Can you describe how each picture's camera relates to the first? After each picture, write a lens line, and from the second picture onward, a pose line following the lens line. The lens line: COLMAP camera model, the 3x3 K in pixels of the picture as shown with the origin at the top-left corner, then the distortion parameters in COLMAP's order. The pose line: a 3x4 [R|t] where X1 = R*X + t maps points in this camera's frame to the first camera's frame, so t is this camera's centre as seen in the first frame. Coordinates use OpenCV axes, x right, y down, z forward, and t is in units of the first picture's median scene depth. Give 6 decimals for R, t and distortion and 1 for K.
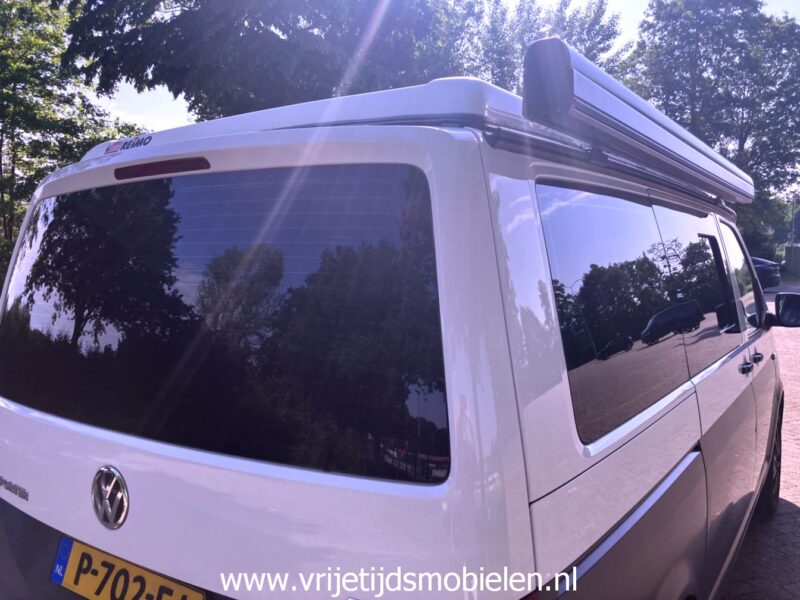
lens RADIAL K [[655.6, 0, 403.8], [0, 655.6, 302.3], [0, 0, 1]] dist [0.029623, -0.052878]
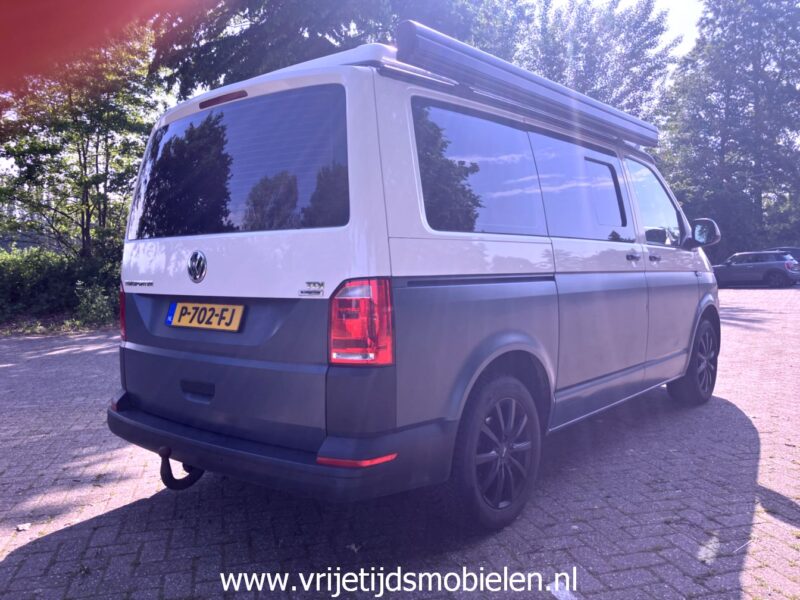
lens RADIAL K [[678.3, 0, 410.7], [0, 678.3, 300.1], [0, 0, 1]] dist [-0.000731, -0.013093]
pose [[0.995354, -0.004676, -0.096174, 0.051266], [0.002369, 0.999707, -0.024080, 0.061401], [0.096258, 0.023740, 0.995073, -0.127977]]
